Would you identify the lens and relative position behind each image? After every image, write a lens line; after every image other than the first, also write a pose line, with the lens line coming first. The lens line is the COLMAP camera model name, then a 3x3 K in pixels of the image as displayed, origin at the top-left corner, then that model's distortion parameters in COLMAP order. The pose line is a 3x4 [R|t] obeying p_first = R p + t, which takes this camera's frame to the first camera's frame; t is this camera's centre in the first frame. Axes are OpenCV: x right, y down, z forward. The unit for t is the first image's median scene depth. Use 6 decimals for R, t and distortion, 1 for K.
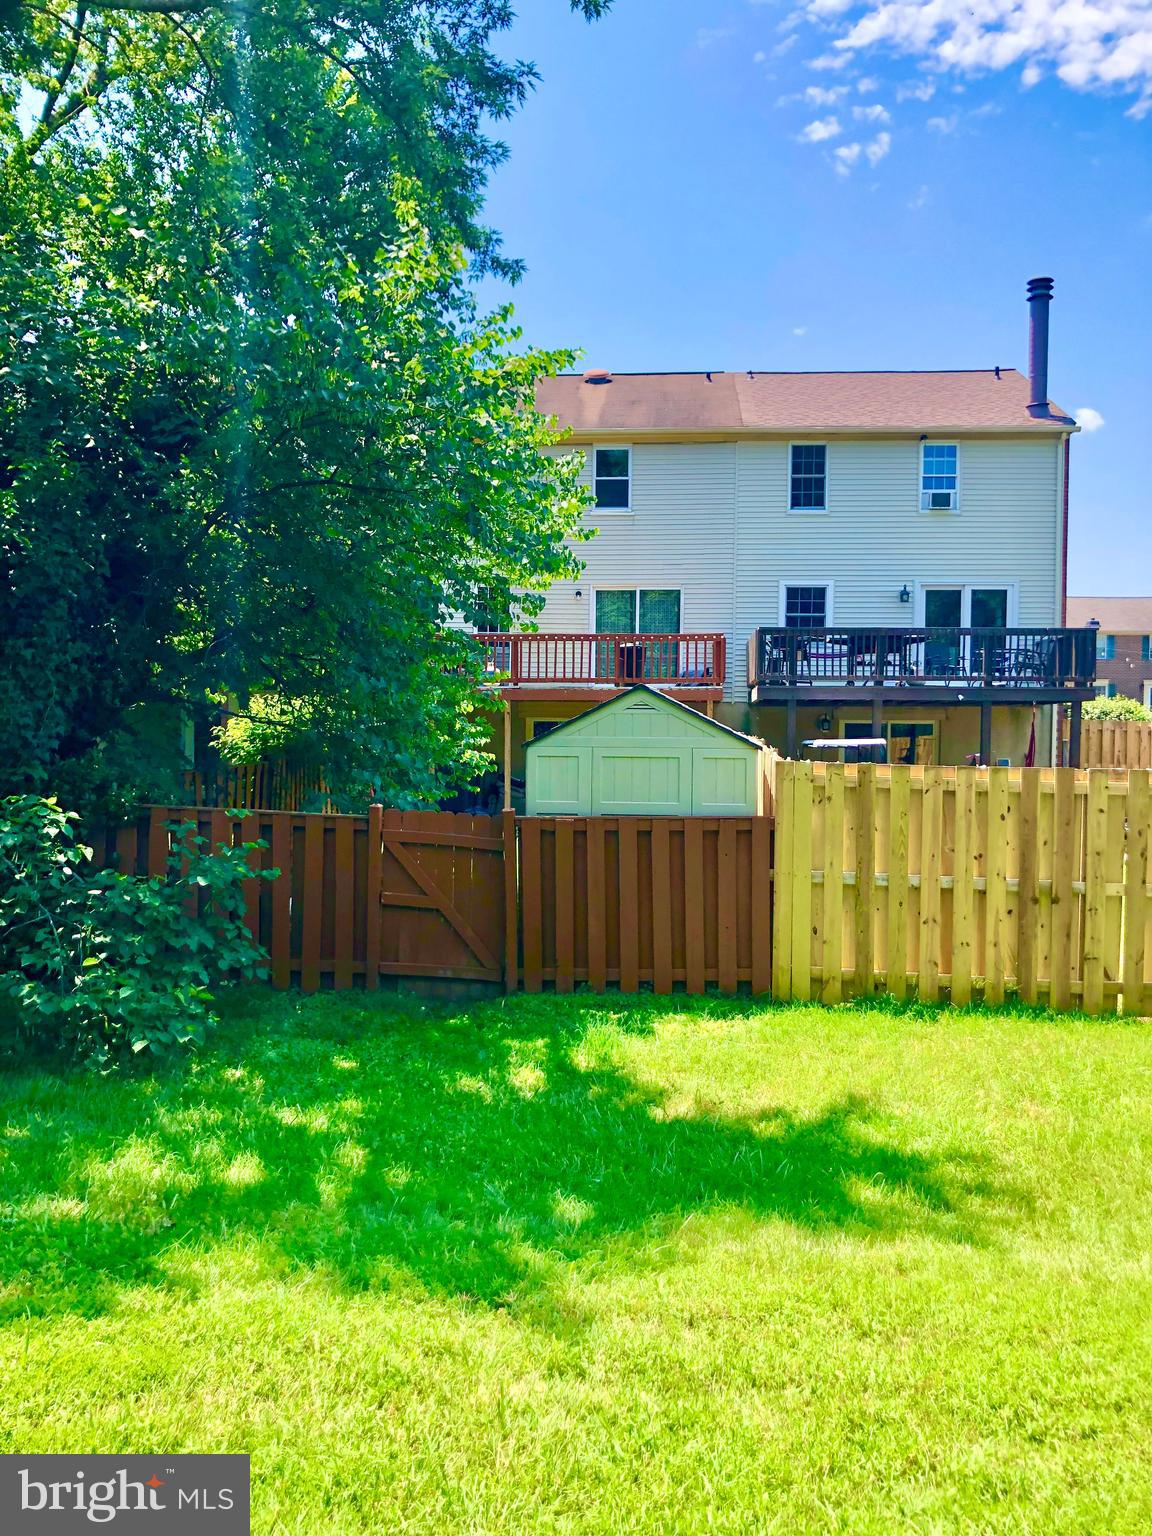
lens RADIAL K [[1298.0, 0, 576.0], [0, 1298.0, 768.0], [0, 0, 1]] dist [0.086096, -0.268554]
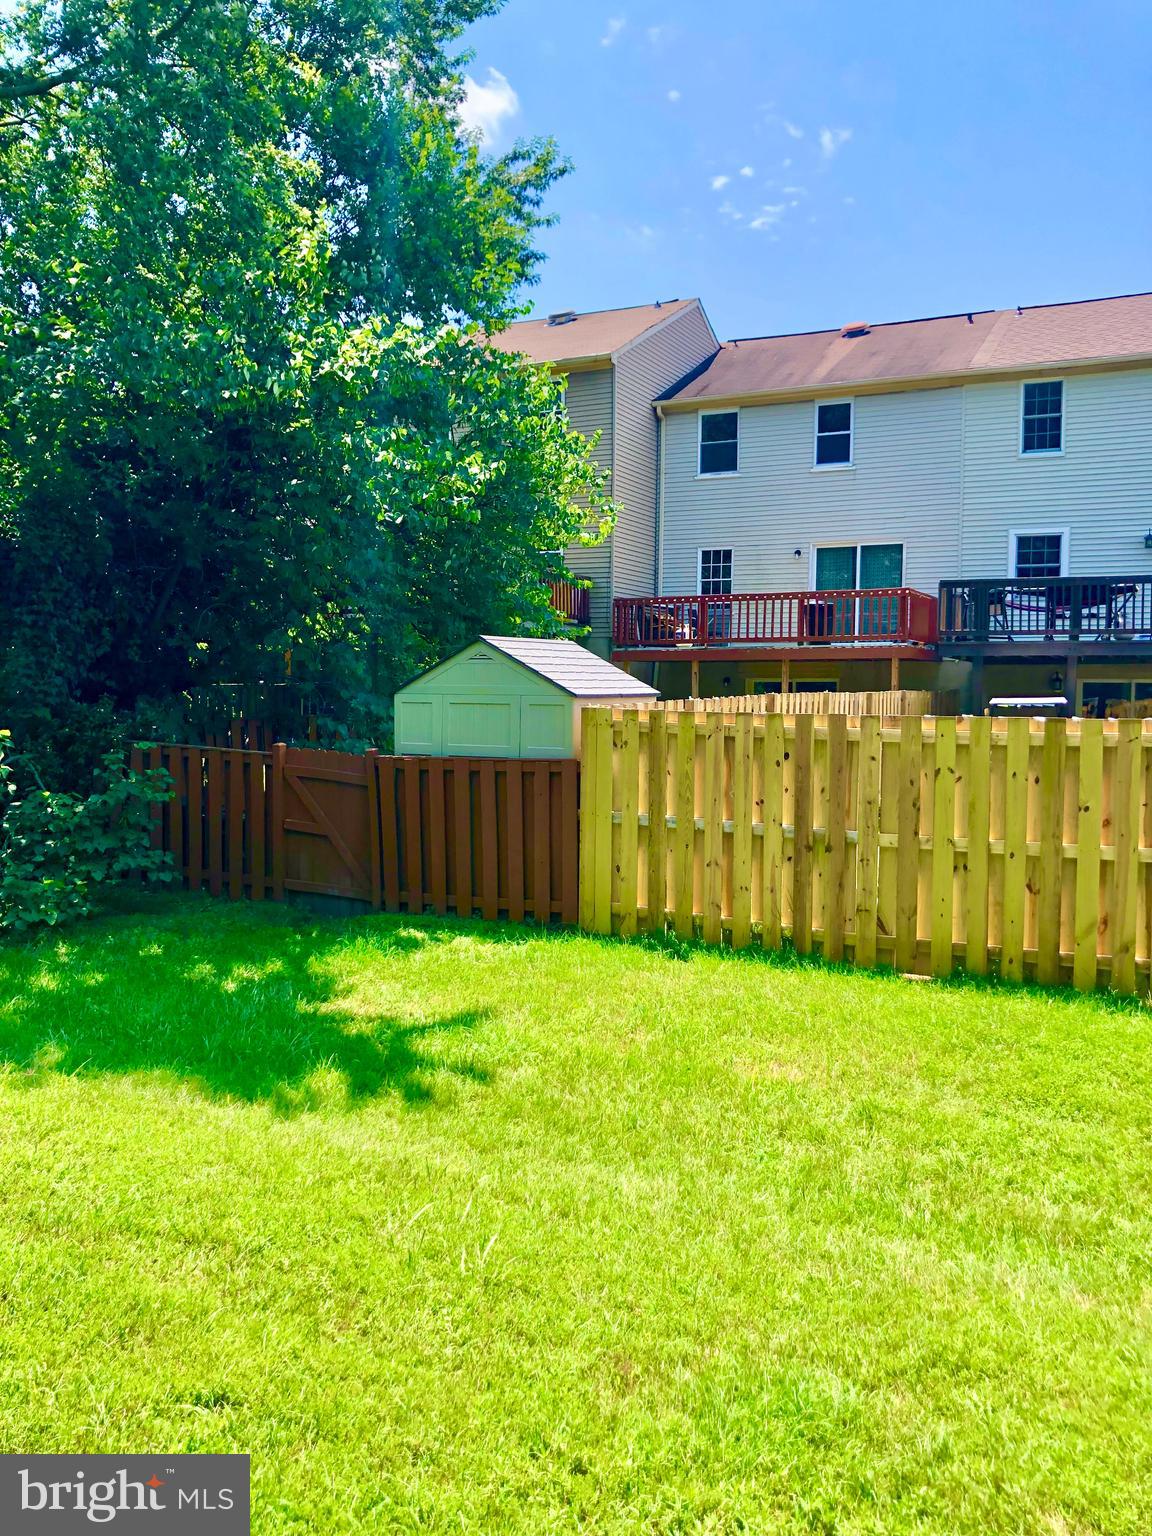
lens RADIAL K [[1298.0, 0, 576.0], [0, 1298.0, 768.0], [0, 0, 1]] dist [0.086096, -0.268554]
pose [[0.925976, 0.021916, -0.376946, 0.482262], [-0.013142, 0.999580, 0.025833, 0.015219], [0.377354, -0.018967, 0.925875, 0.018884]]
